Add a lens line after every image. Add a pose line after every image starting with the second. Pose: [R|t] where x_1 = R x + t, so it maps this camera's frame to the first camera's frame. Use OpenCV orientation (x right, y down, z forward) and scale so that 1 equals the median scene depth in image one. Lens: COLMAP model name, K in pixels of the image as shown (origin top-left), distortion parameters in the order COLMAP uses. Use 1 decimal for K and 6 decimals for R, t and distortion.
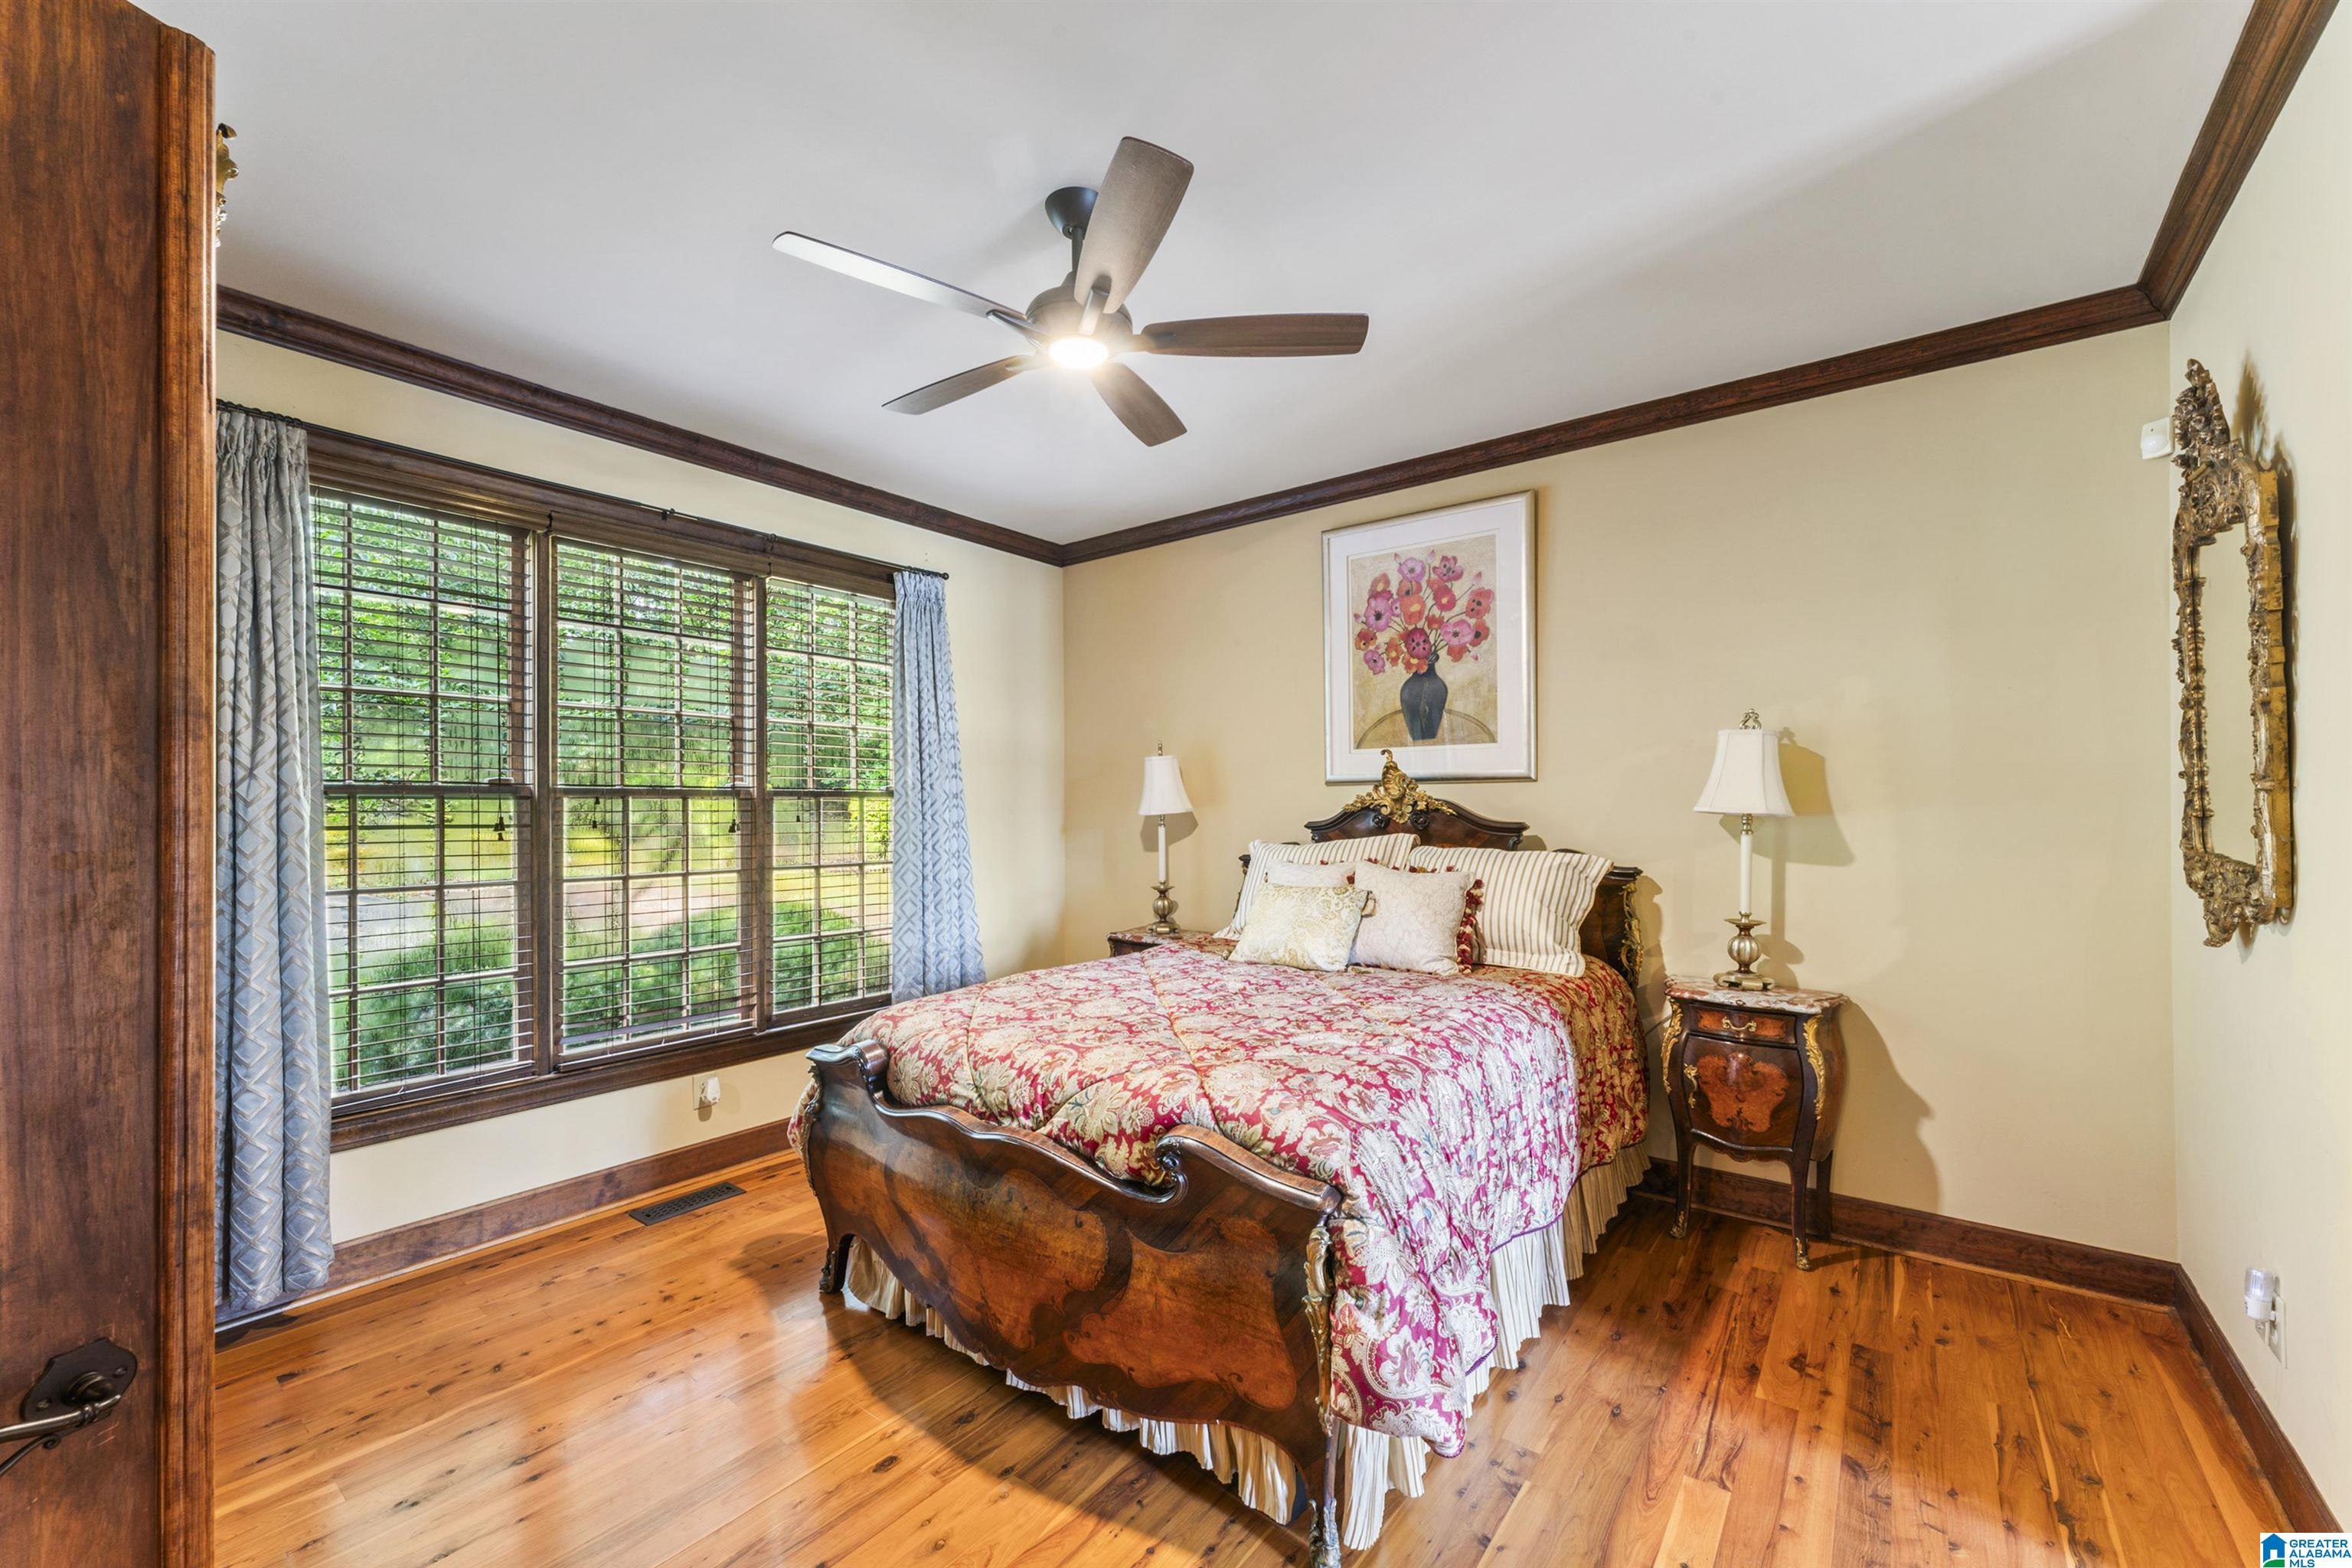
lens RADIAL K [[940.3, 0, 1174.8], [0, 940.3, 809.7], [0, 0, 1]] dist [0.004138, -0.000736]
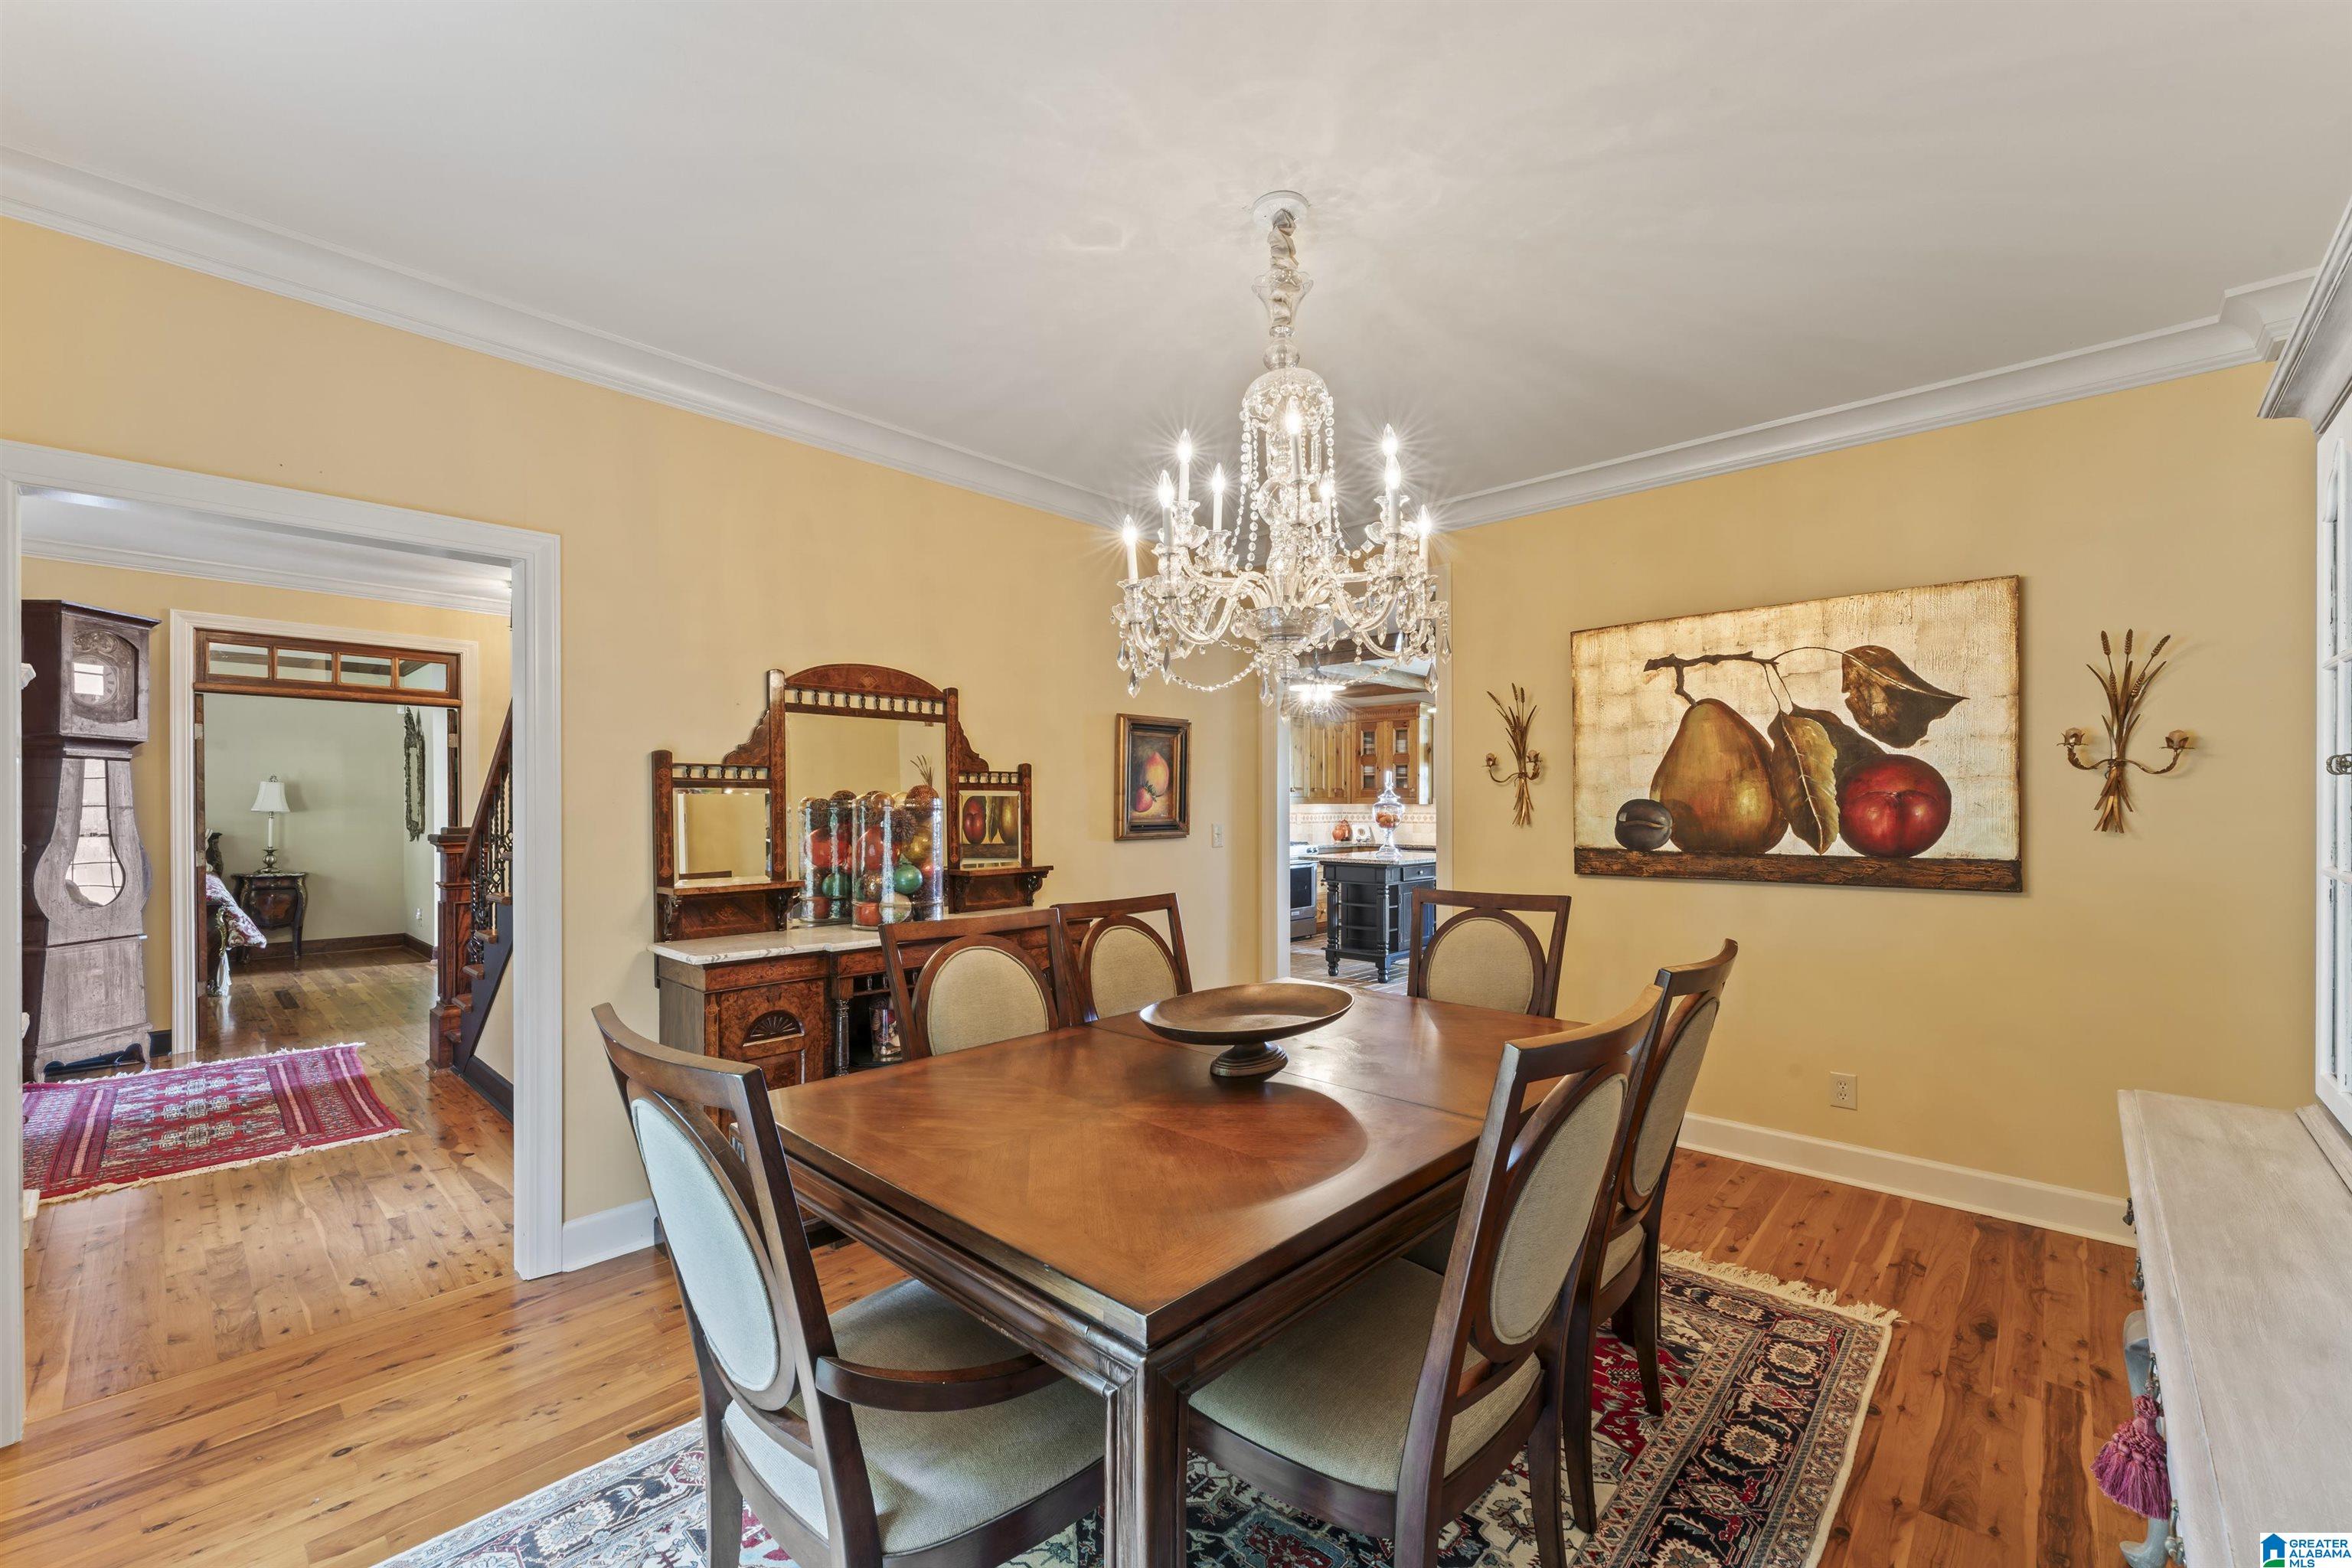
lens RADIAL K [[940.3, 0, 1180.7], [0, 940.3, 790.2], [0, 0, 1]] dist [0.004138, -0.000736]
pose [[0.094035, 0.000052, 0.995569, -2.107733], [-0.001920, 0.999998, 0.000129, -0.069988], [-0.995567, -0.001924, 0.094035, -2.140664]]
